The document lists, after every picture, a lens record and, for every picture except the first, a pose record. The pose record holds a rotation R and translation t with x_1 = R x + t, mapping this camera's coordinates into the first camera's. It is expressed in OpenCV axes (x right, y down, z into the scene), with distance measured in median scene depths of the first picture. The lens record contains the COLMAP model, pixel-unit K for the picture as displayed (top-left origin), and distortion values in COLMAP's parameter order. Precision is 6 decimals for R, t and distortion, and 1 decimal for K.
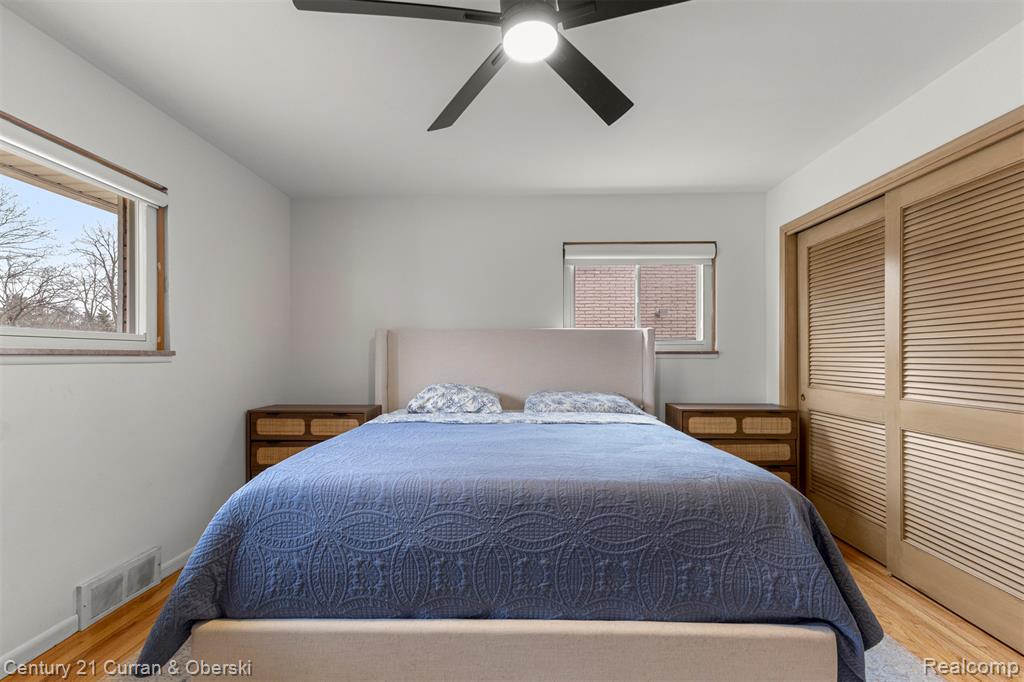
lens RADIAL K [[450.4, 0, 512.4], [0, 450.4, 350.7], [0, 0, 1]] dist [0.012169, -0.000090]
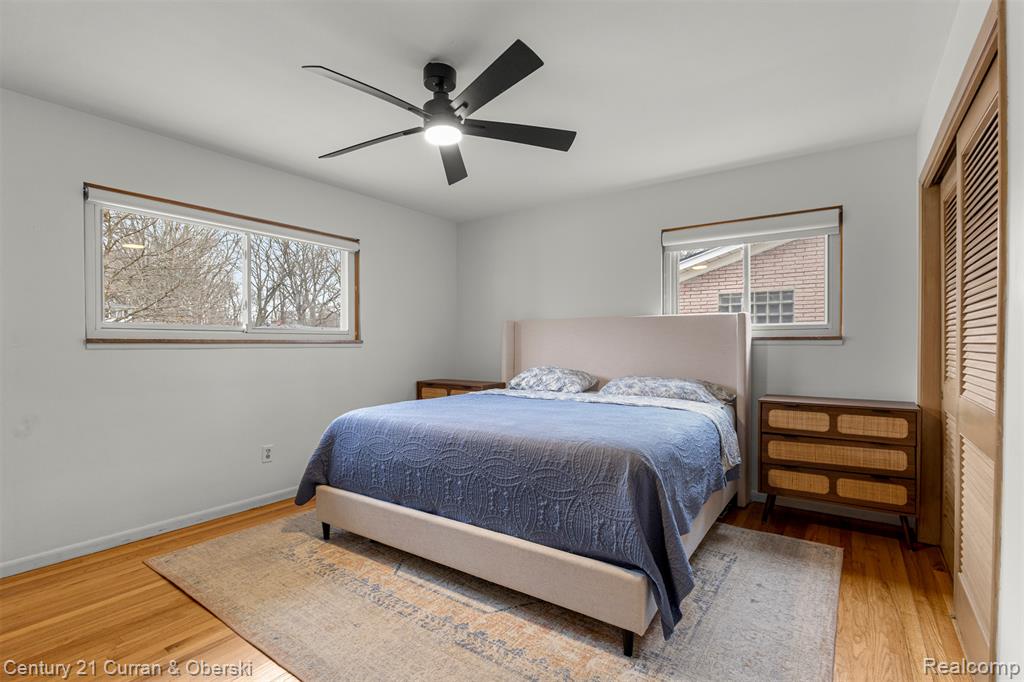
lens RADIAL K [[478.1, 0, 512.7], [0, 478.1, 341.8], [0, 0, 1]] dist [0.003149, 0.000149]
pose [[0.832857, -0.003389, -0.553478, 0.507726], [0.009706, 0.999917, 0.008484, -0.002661], [0.553404, -0.012438, 0.832820, -0.094869]]
